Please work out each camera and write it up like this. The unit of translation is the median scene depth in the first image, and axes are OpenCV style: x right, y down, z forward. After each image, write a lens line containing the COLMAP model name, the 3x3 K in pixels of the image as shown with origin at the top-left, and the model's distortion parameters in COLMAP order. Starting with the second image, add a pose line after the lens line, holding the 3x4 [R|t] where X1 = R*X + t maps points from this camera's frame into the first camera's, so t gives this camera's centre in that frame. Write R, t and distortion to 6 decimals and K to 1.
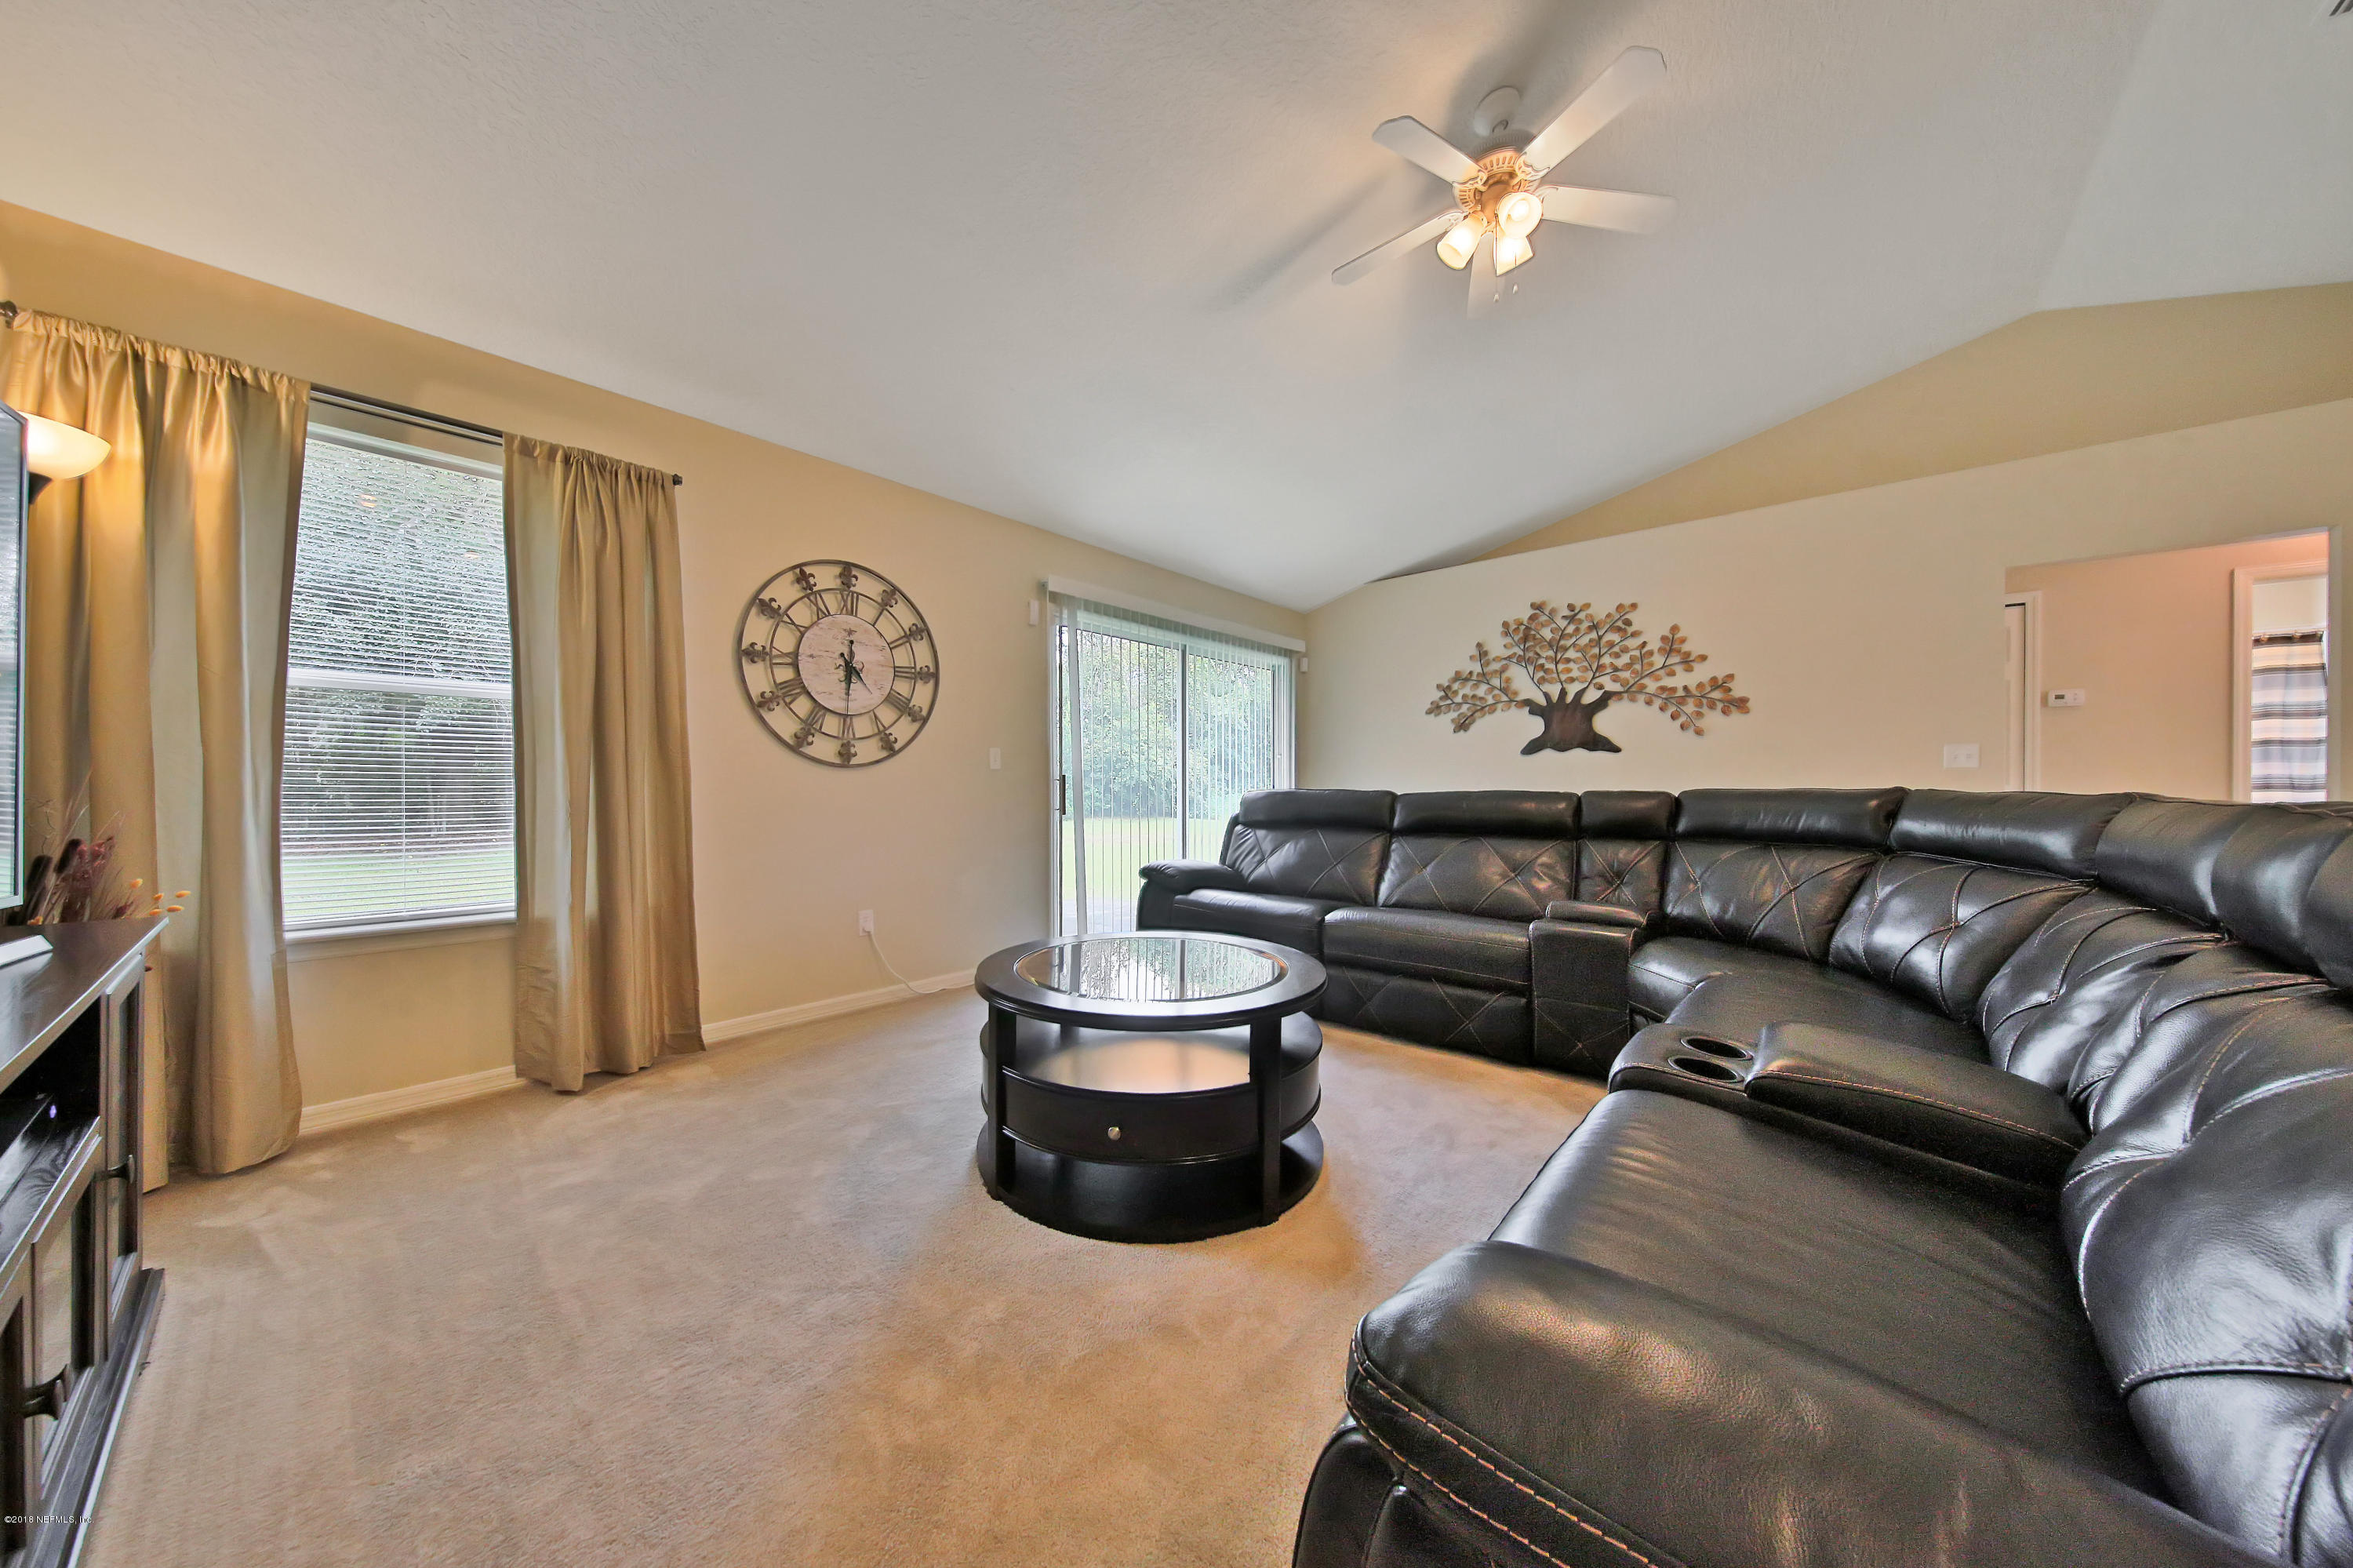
lens RADIAL K [[766.1, 0, 1177.3], [0, 766.1, 793.4], [0, 0, 1]] dist [-0.001782, 0.000022]
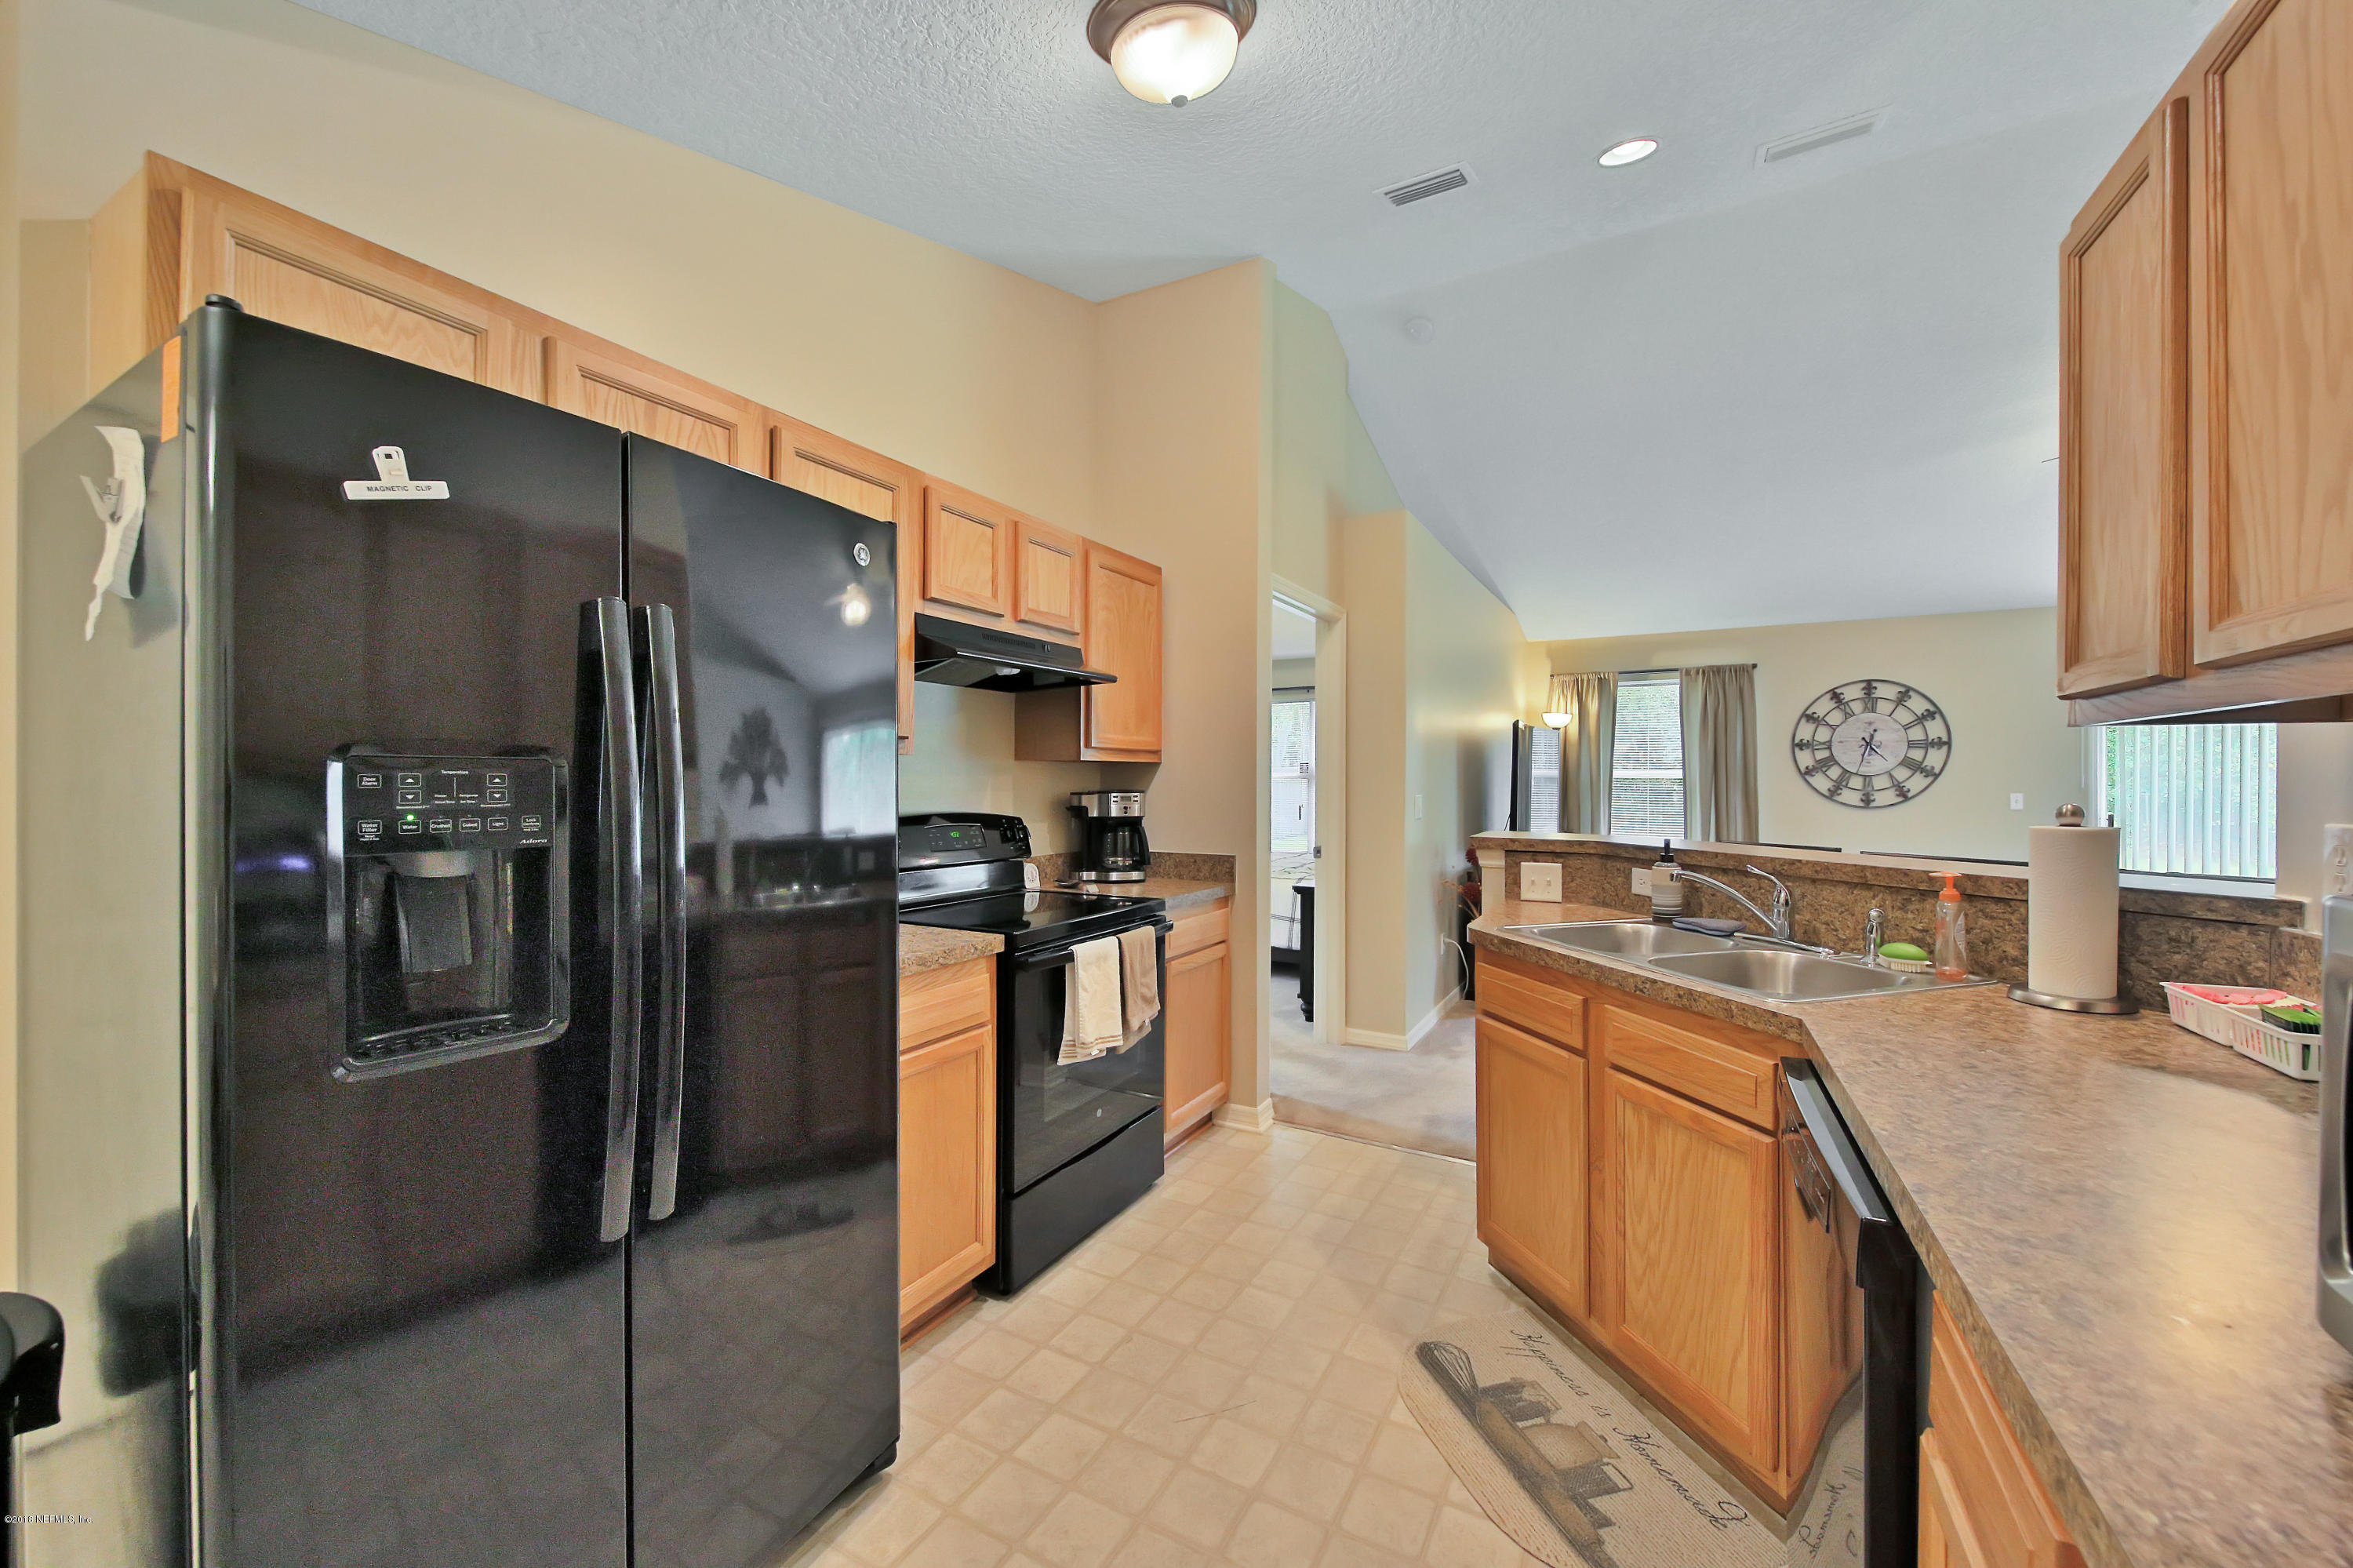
lens RADIAL K [[850.2, 0, 1192.7], [0, 850.2, 786.0], [0, 0, 1]] dist [0.001074, 0.000068]
pose [[0.216603, -0.000040, -0.976260, 0.832485], [-0.010349, 0.999944, -0.002337, -0.052181], [0.976205, 0.010610, 0.216590, -0.632444]]
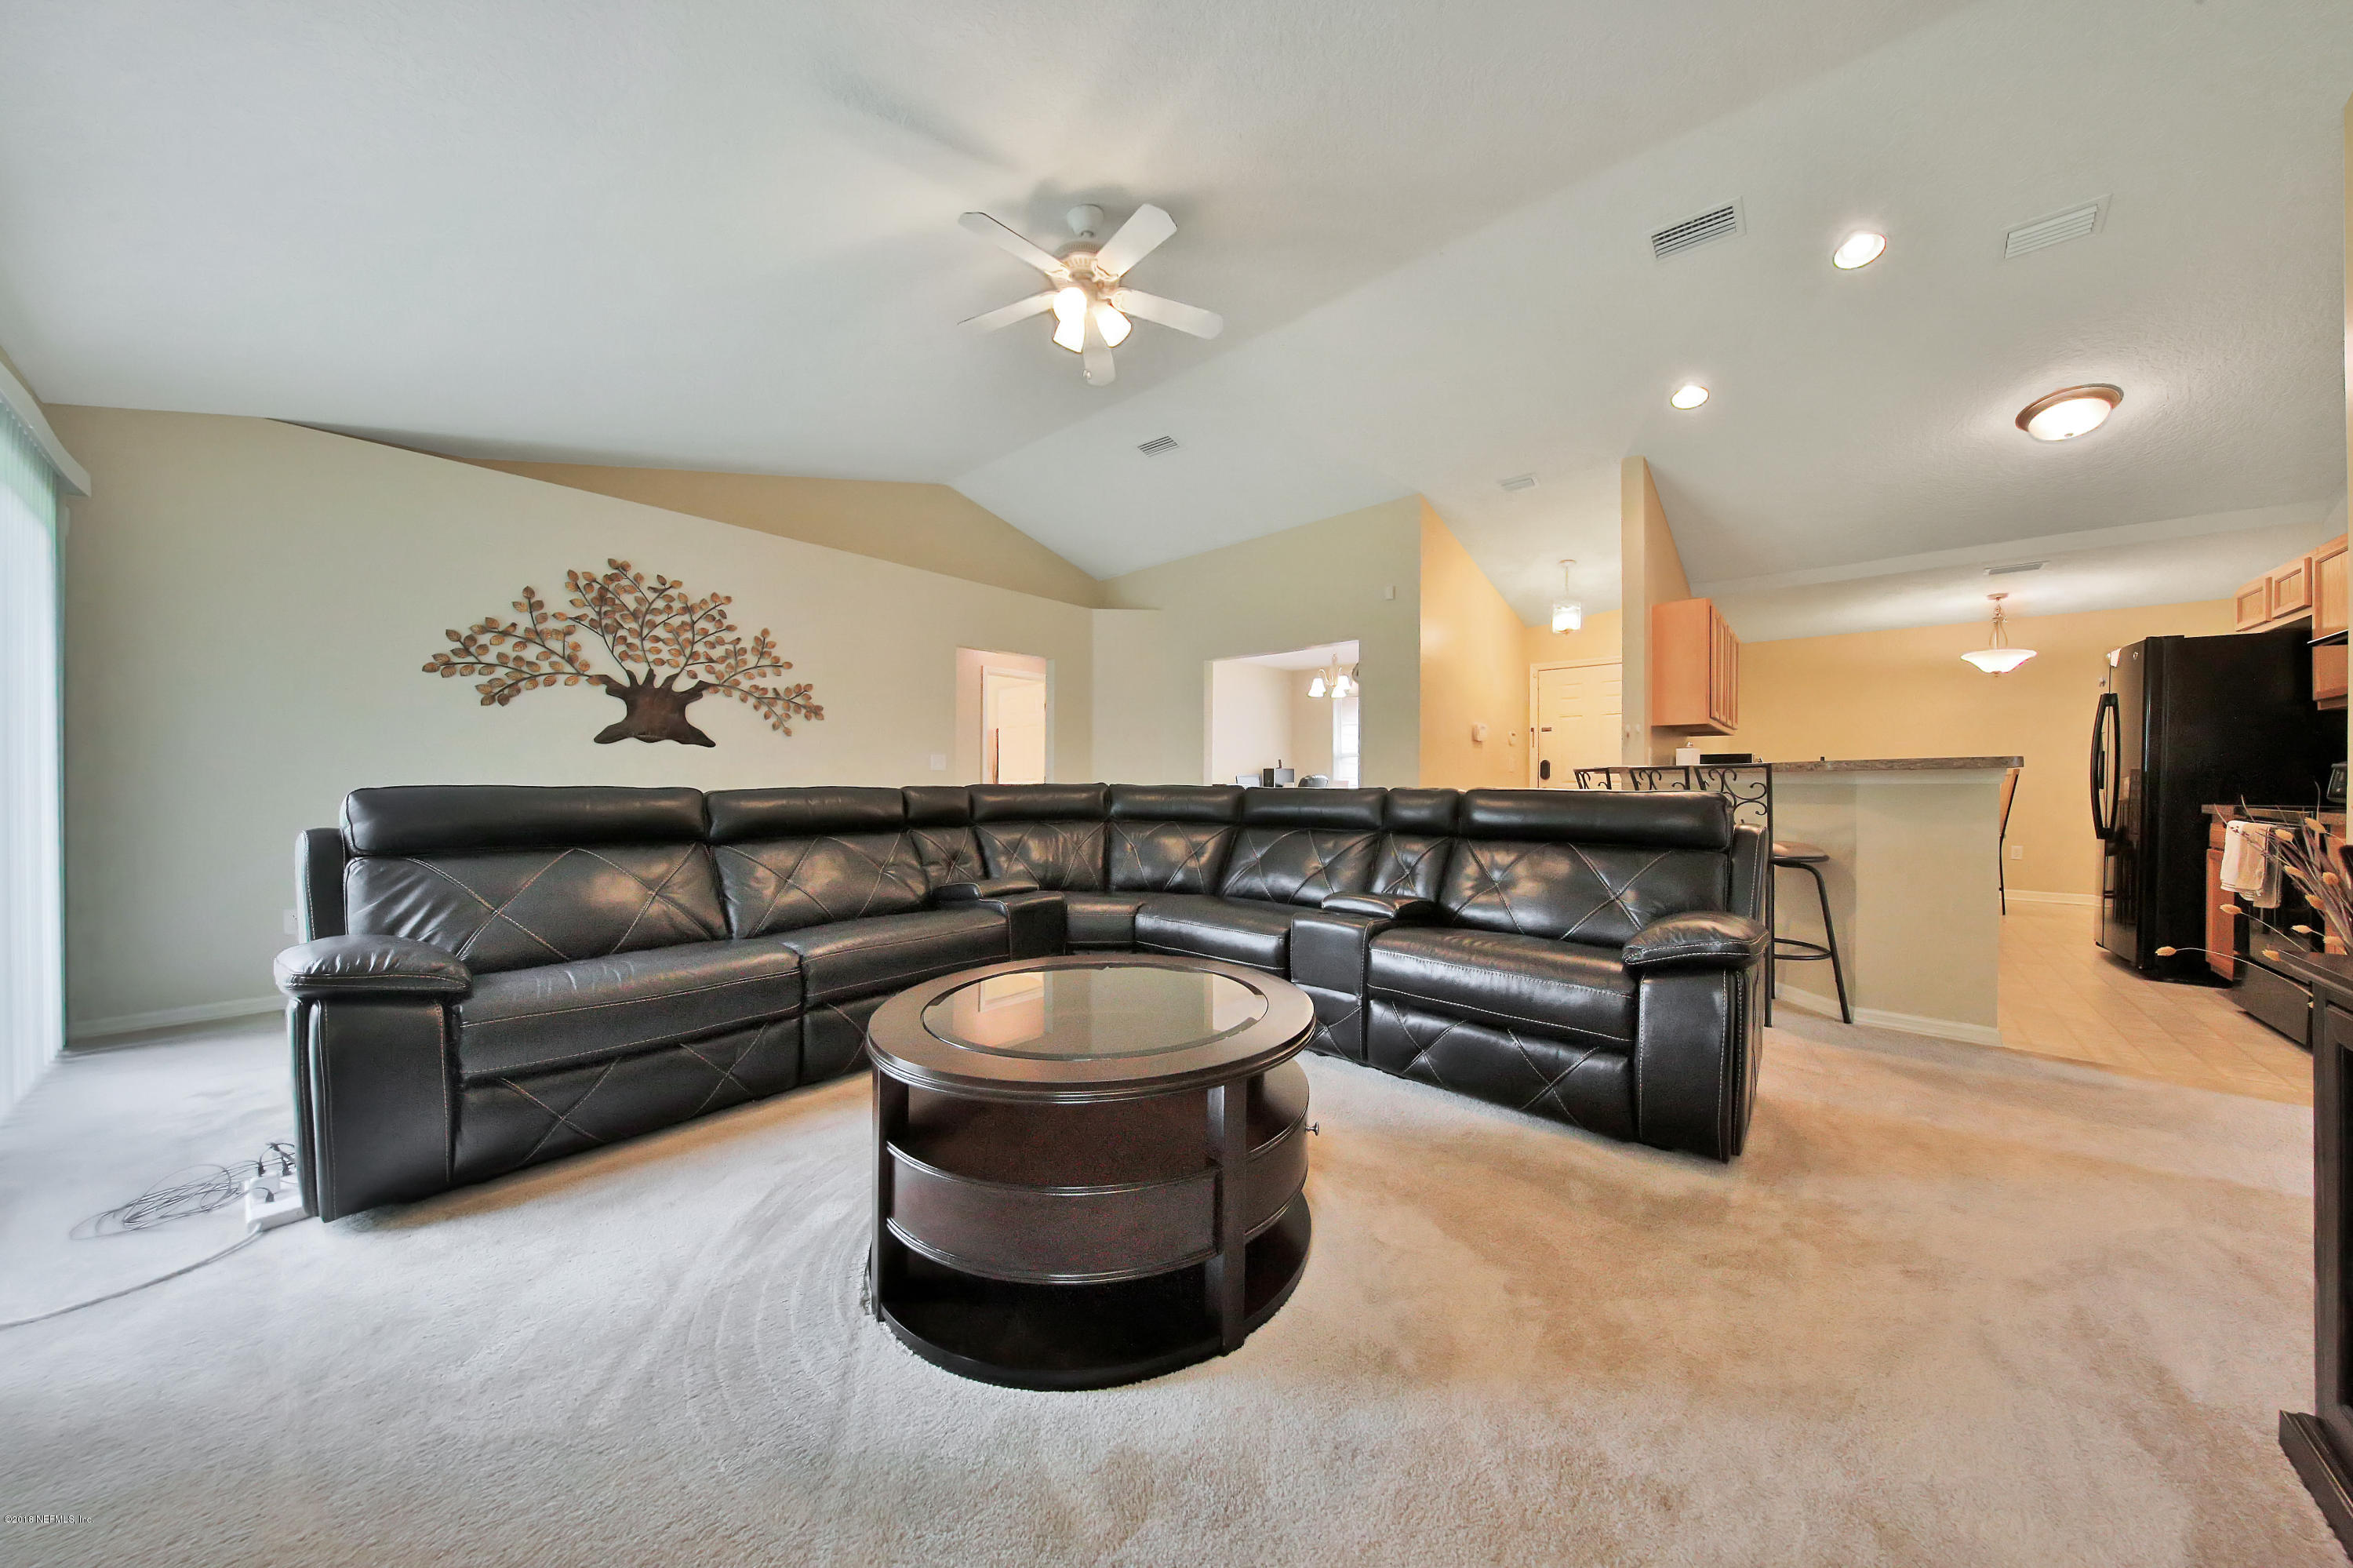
lens RADIAL K [[766.1, 0, 1176.8], [0, 766.1, 779.9], [0, 0, 1]] dist [-0.001782, 0.000022]
pose [[0.003445, 0.006916, 0.999970, -0.381293], [0.010410, 0.999922, -0.006951, -0.000274], [-0.999940, 0.010434, 0.003372, 0.424711]]
